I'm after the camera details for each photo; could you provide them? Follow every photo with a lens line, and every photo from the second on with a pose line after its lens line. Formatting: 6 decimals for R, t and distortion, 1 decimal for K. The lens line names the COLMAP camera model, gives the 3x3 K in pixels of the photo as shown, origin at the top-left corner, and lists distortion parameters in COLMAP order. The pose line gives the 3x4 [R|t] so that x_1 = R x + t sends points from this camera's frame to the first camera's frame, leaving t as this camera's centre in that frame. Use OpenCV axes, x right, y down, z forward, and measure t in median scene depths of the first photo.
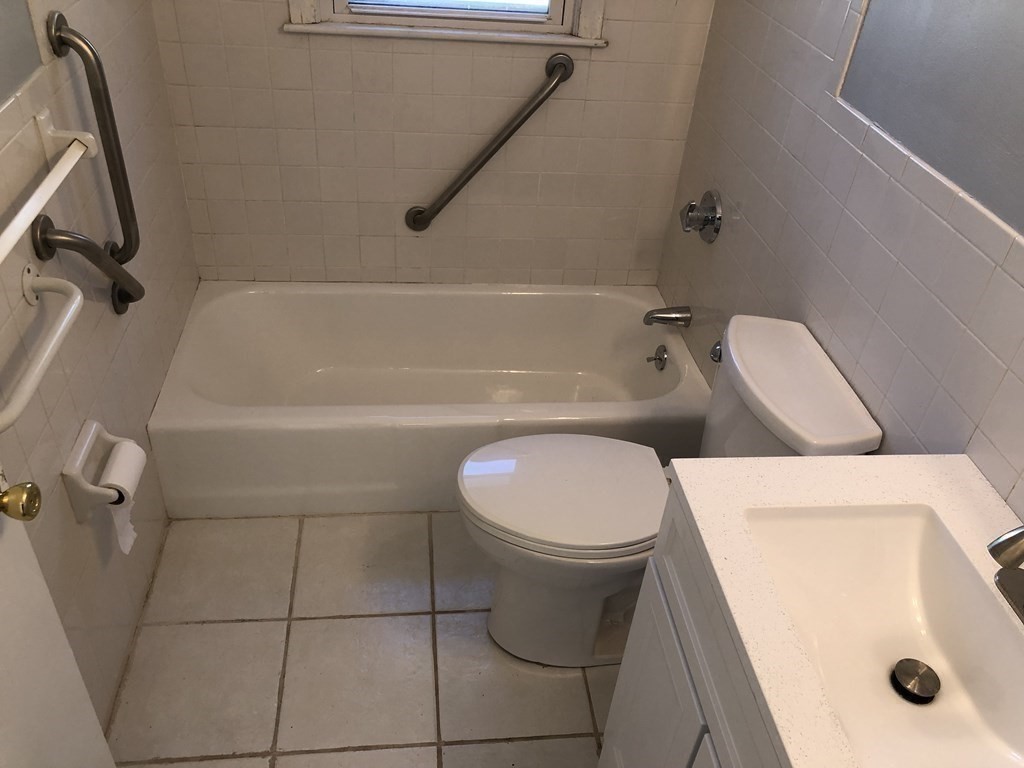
lens RADIAL K [[850.6, 0, 512.0], [0, 850.6, 384.0], [0, 0, 1]] dist [0.082885, -0.080156]
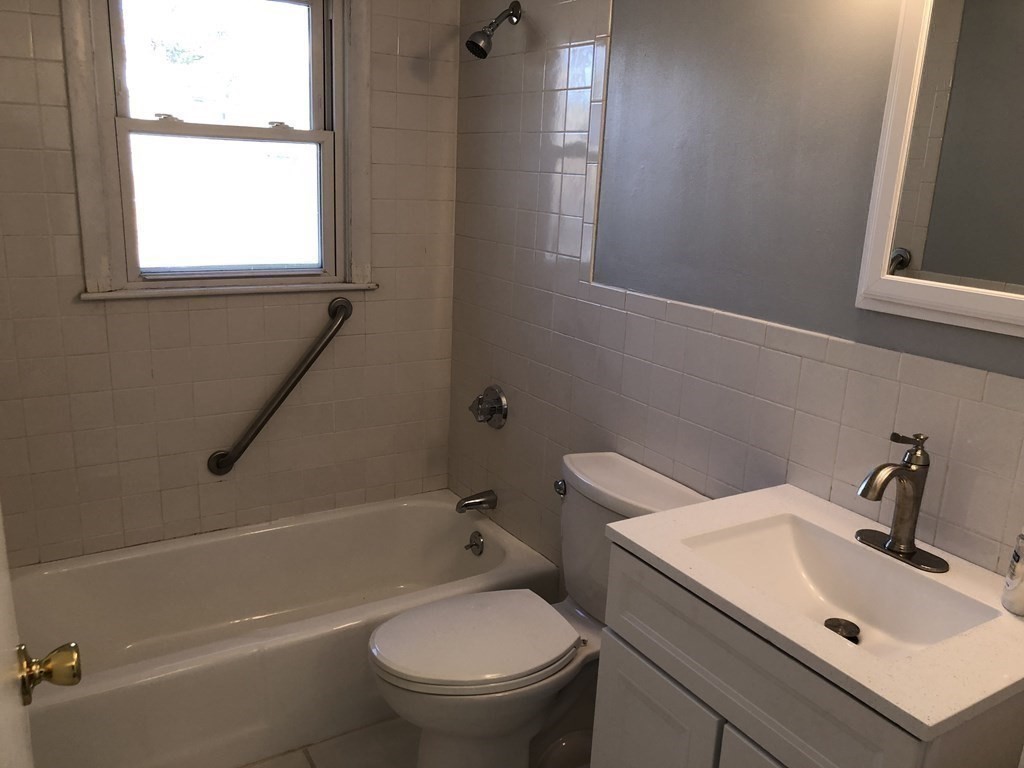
lens RADIAL K [[850.6, 0, 512.0], [0, 850.6, 384.0], [0, 0, 1]] dist [0.082885, -0.080156]
pose [[0.905583, -0.142091, 0.399662, -0.212090], [0.270463, 0.919264, -0.286011, 0.117585], [-0.326756, 0.367101, 0.870900, -0.040340]]
